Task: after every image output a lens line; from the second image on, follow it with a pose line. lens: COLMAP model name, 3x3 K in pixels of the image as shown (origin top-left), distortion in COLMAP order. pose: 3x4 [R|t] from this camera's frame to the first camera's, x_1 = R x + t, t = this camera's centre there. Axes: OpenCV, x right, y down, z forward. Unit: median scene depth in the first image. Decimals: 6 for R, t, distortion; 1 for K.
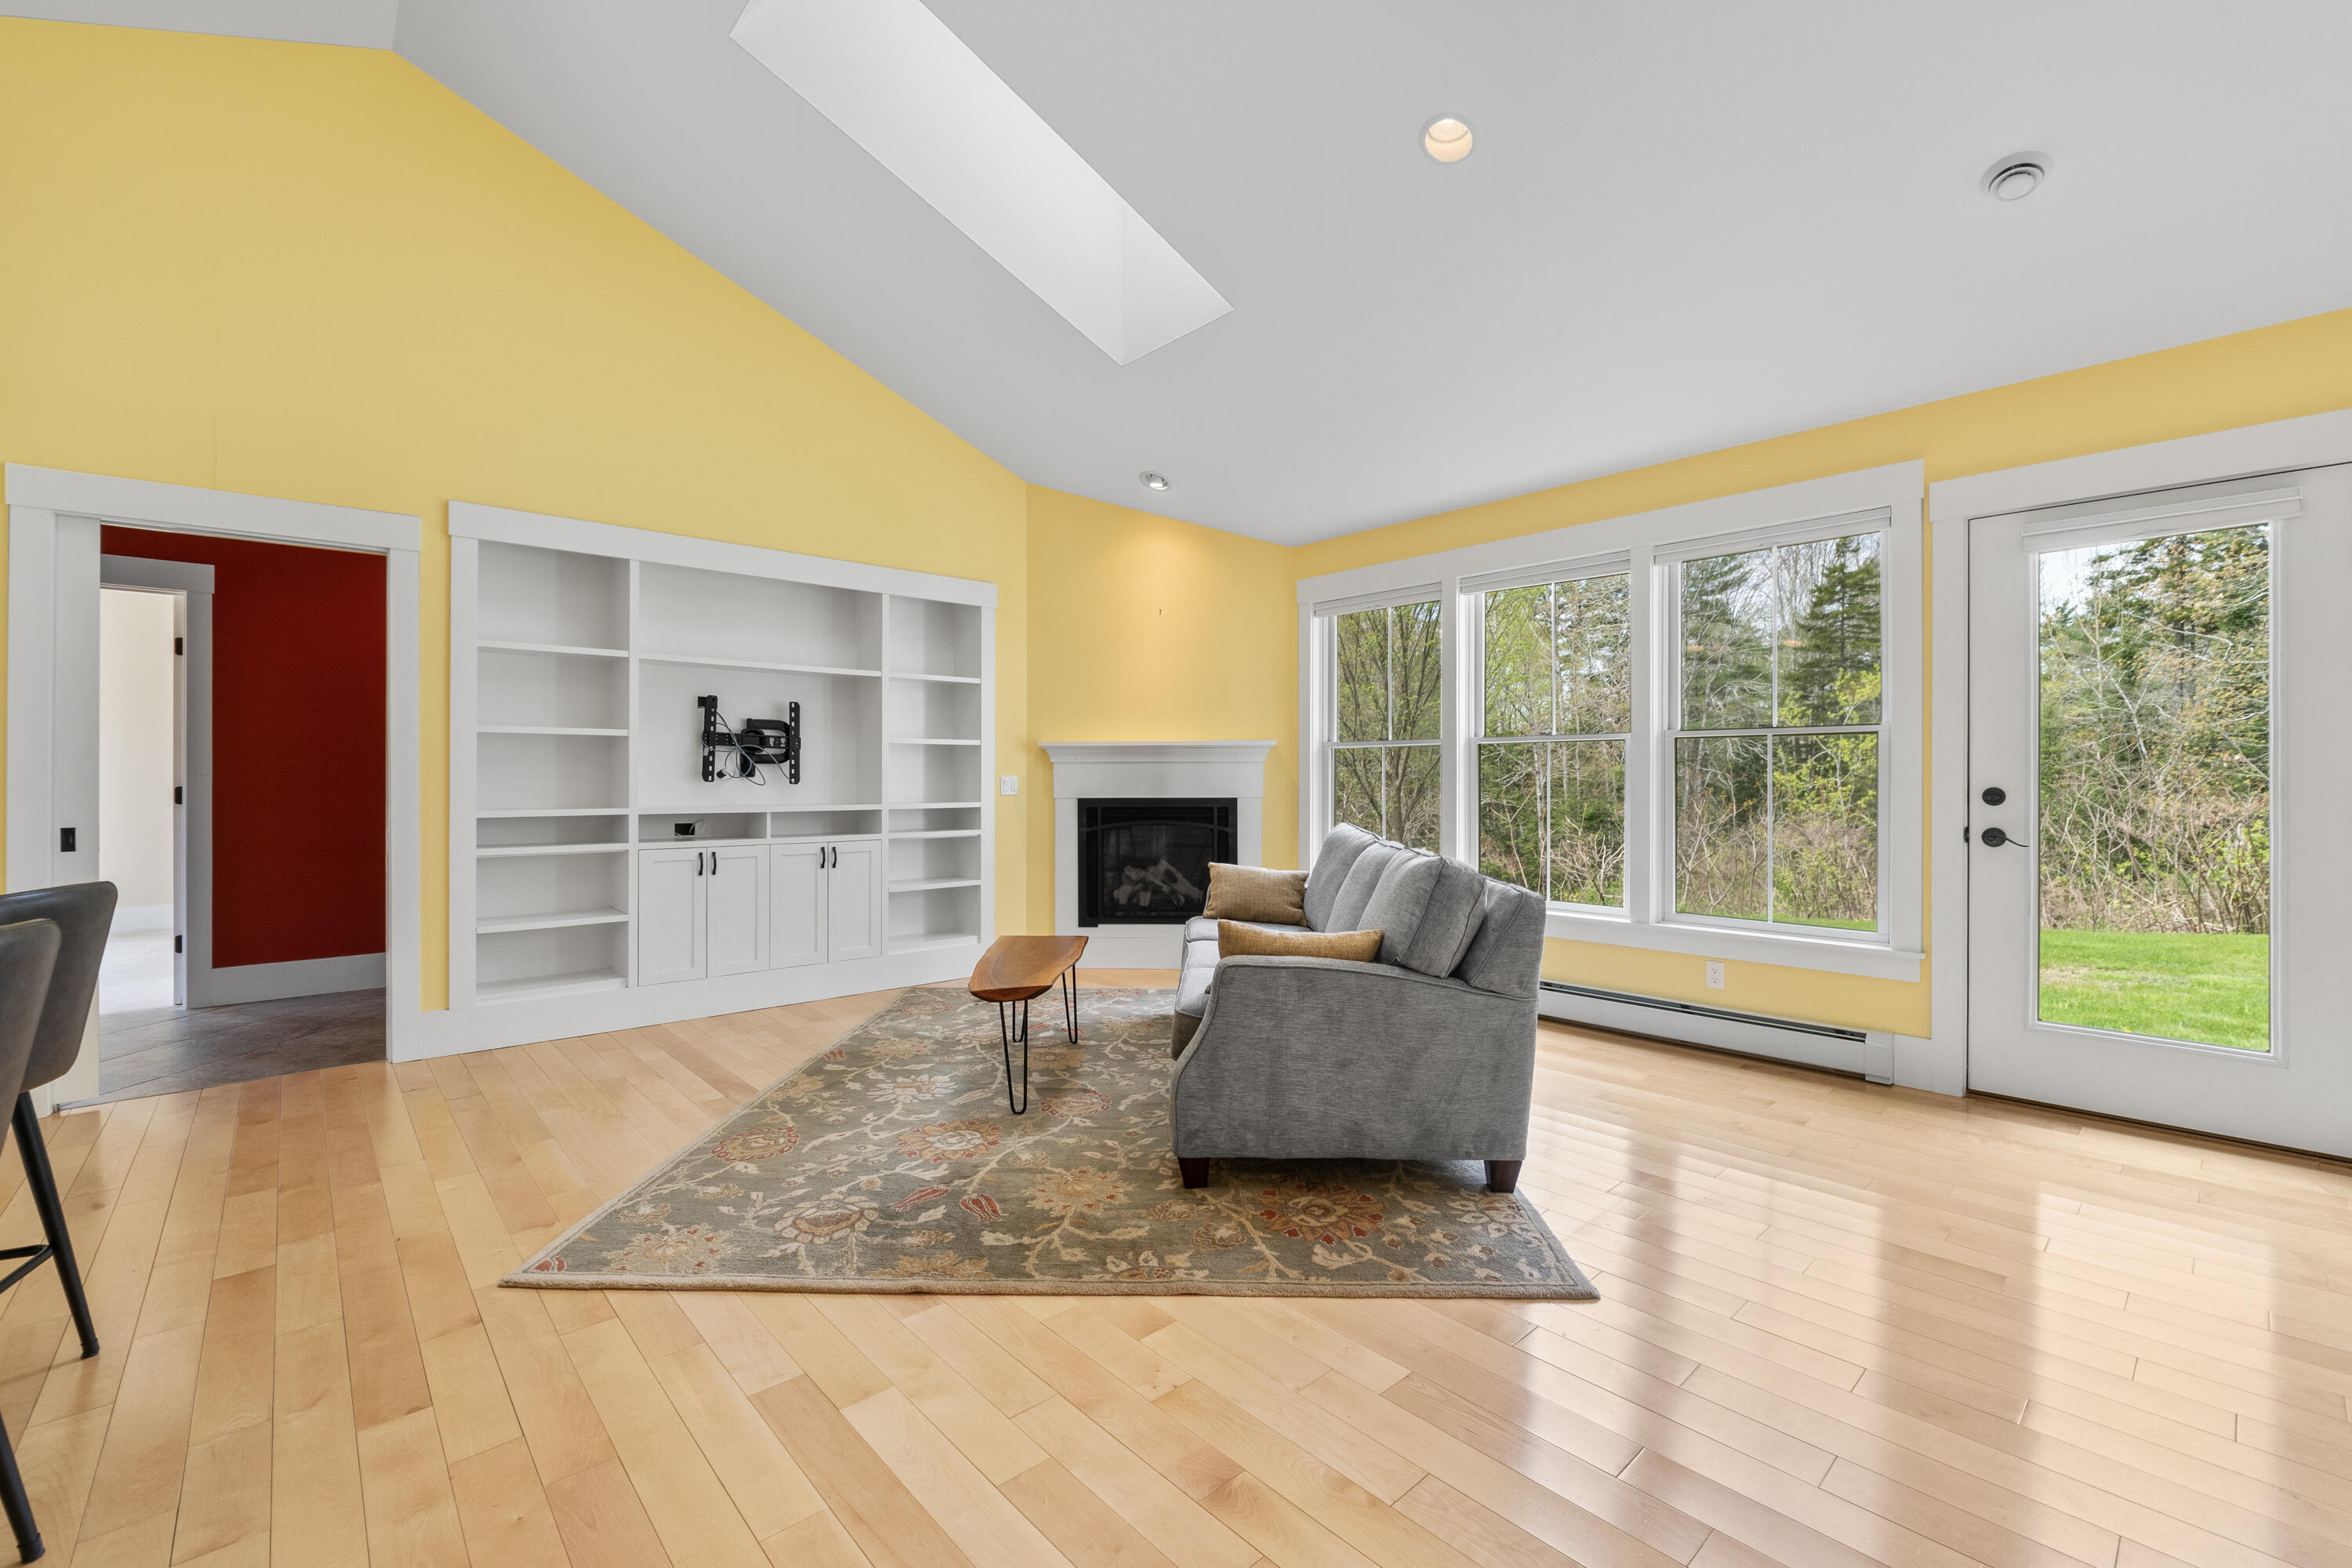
lens RADIAL K [[985.2, 0, 1172.0], [0, 985.2, 776.6], [0, 0, 1]] dist [-0.003583, -0.000730]
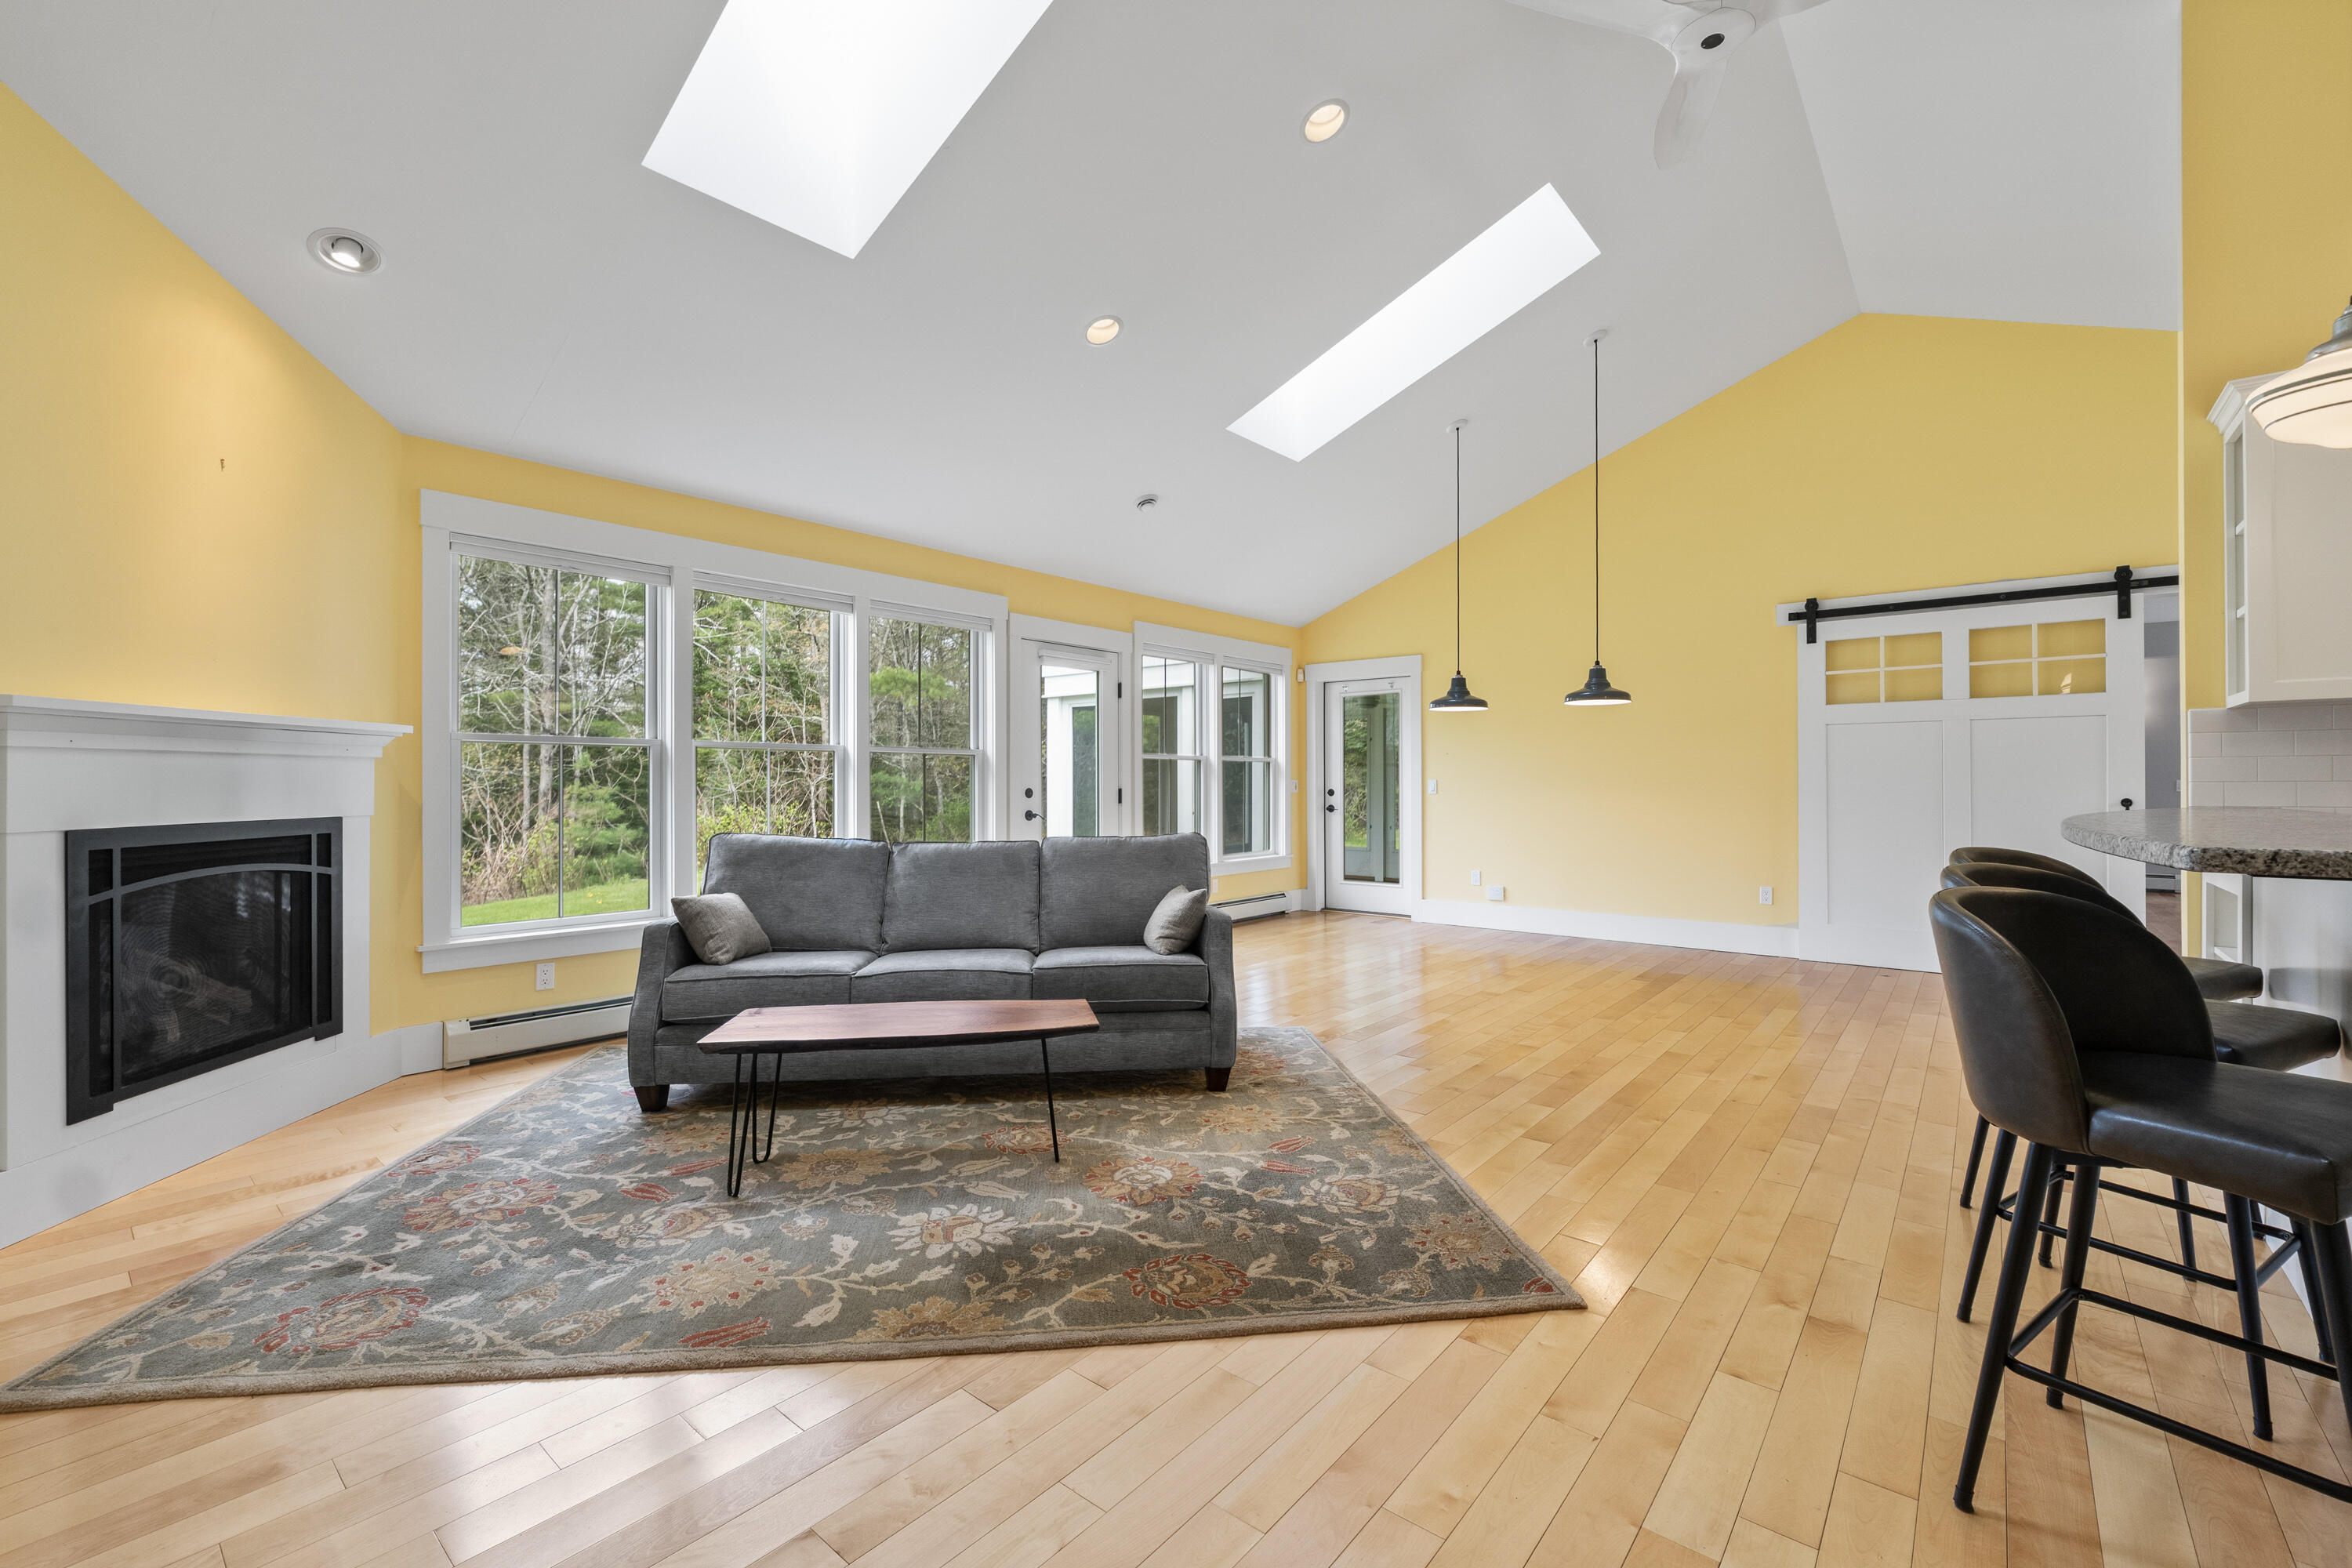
lens RADIAL K [[985.2, 0, 1177.4], [0, 985.2, 777.9], [0, 0, 1]] dist [-0.003583, -0.000730]
pose [[-0.144431, 0.005603, 0.989499, -0.997272], [-0.000816, 0.999983, -0.005781, 0.001528], [-0.989515, -0.001643, -0.144424, 0.965744]]
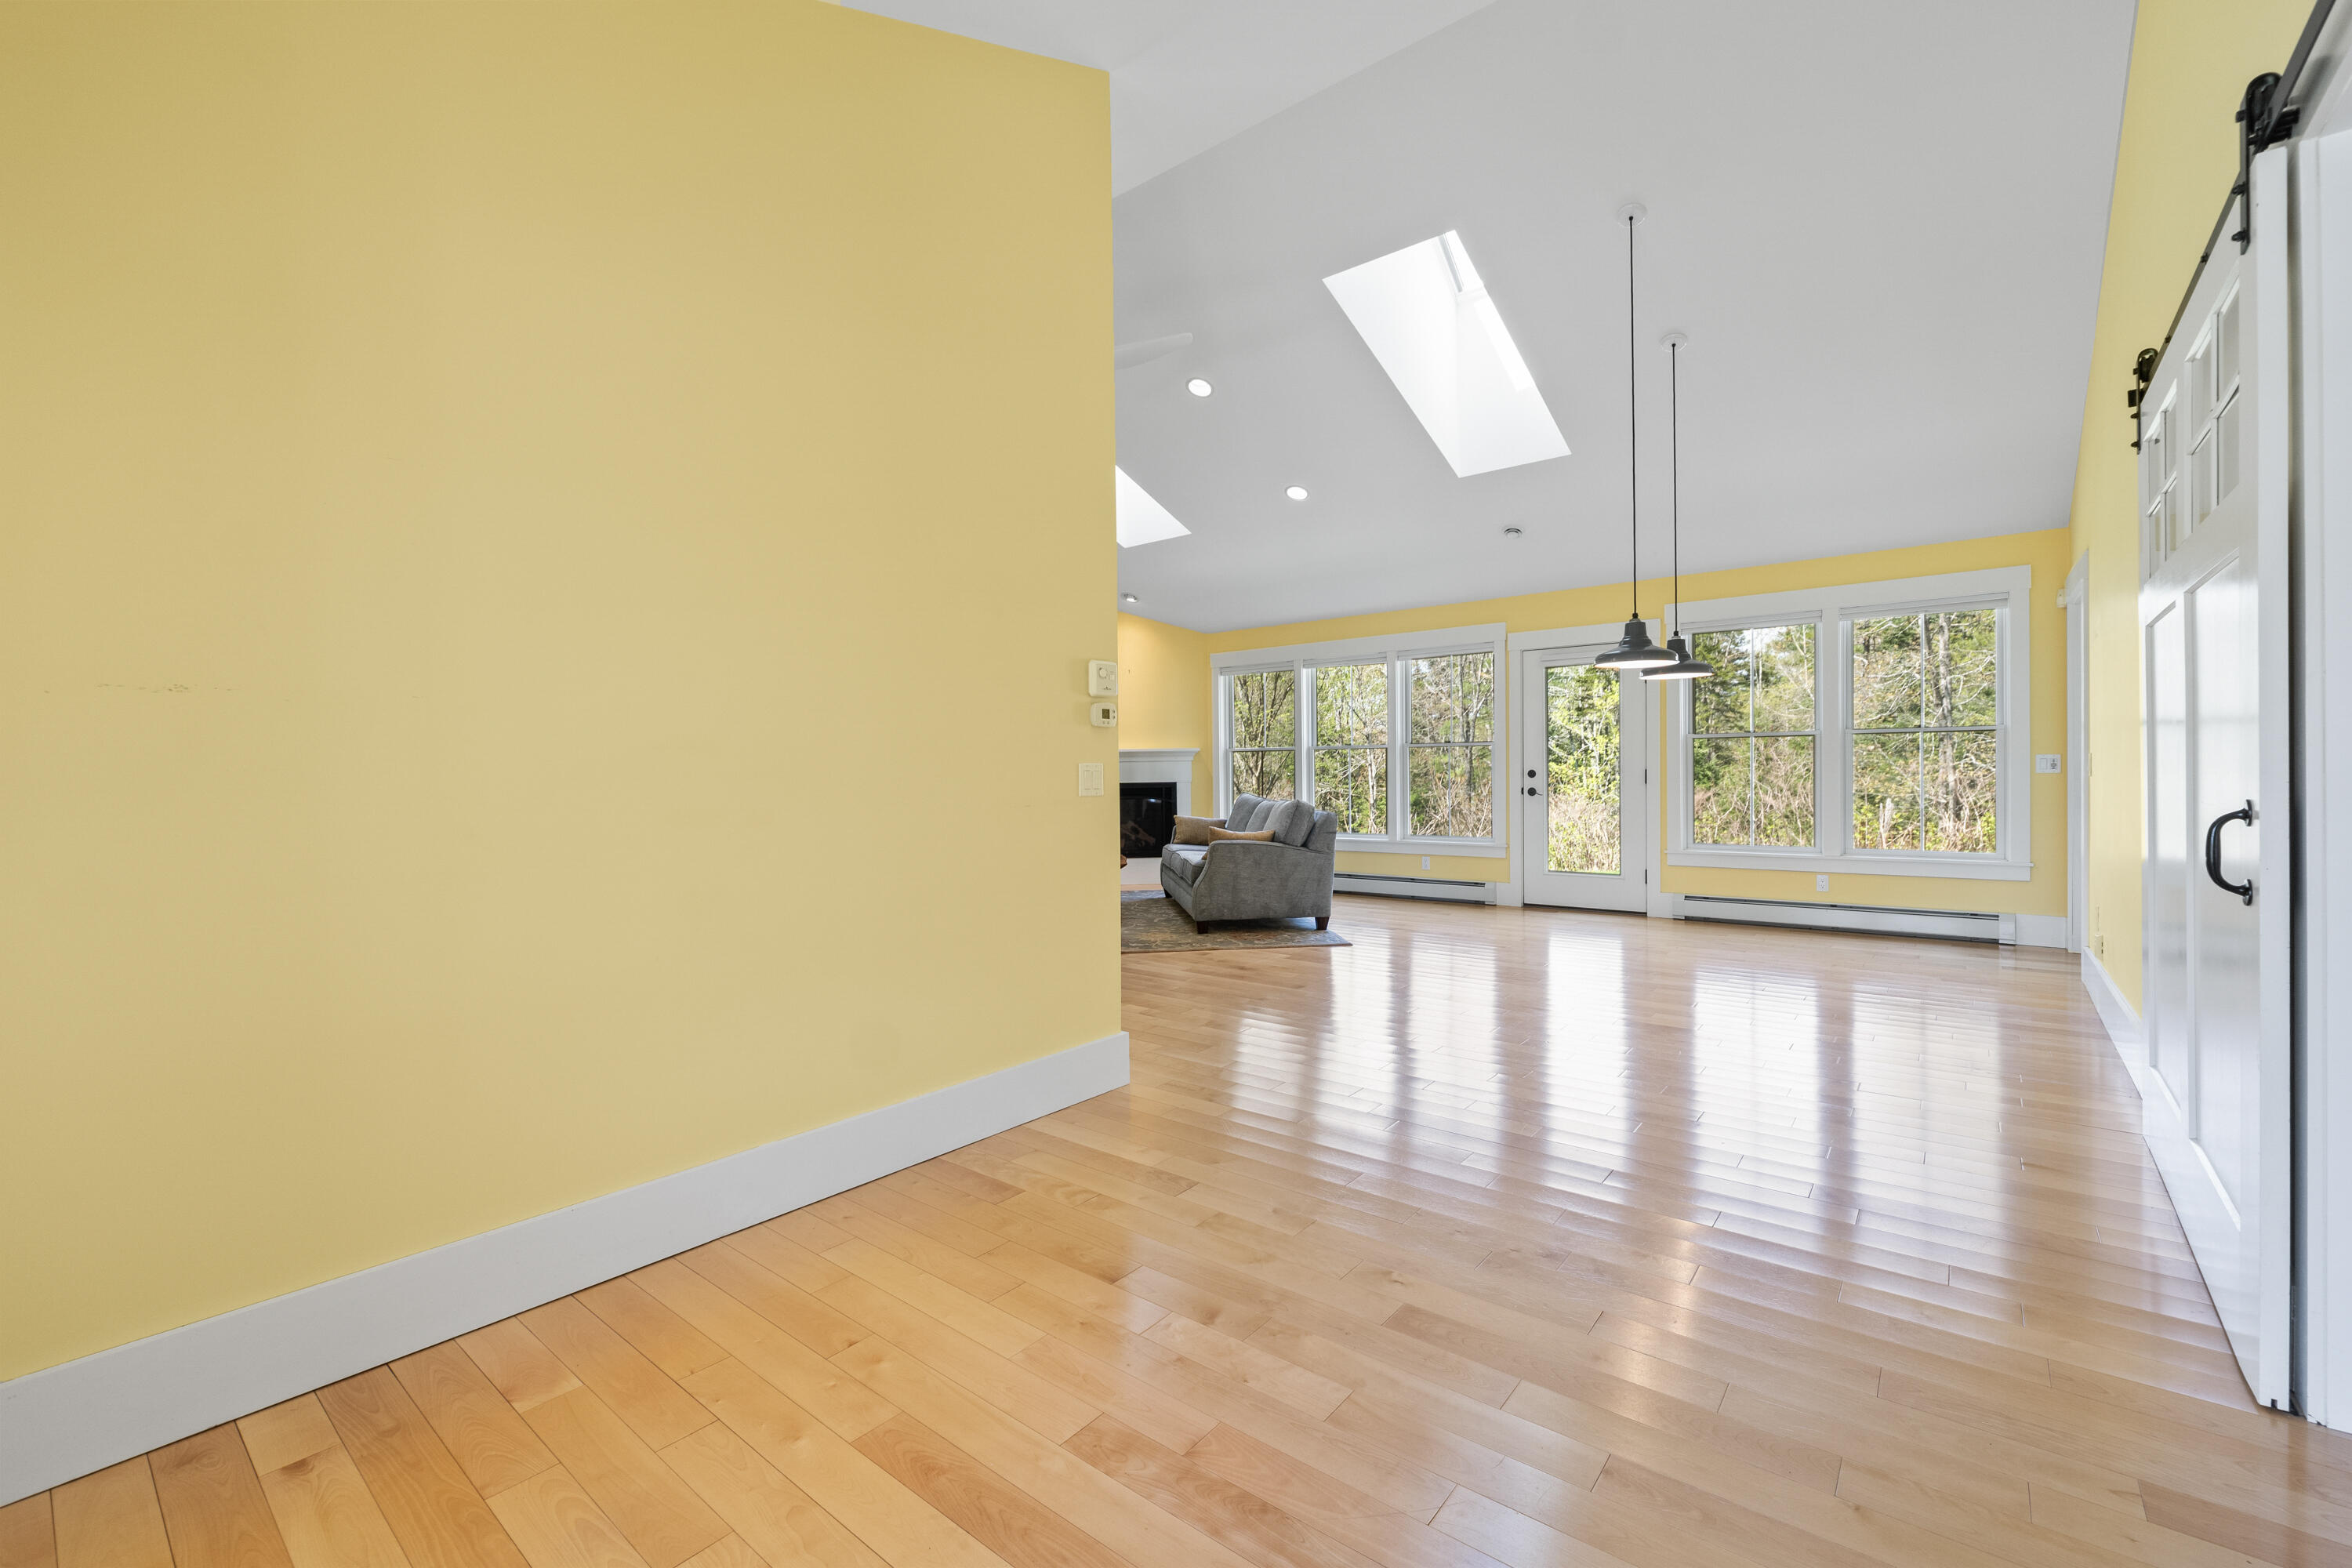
lens RADIAL K [[985.2, 0, 1165.9], [0, 985.2, 776.8], [0, 0, 1]] dist [-0.003583, -0.000730]
pose [[0.989197, -0.011920, 0.146109, -0.327187], [0.011219, 0.999921, 0.005623, 0.004669], [-0.146164, -0.003923, 0.989253, -1.105796]]
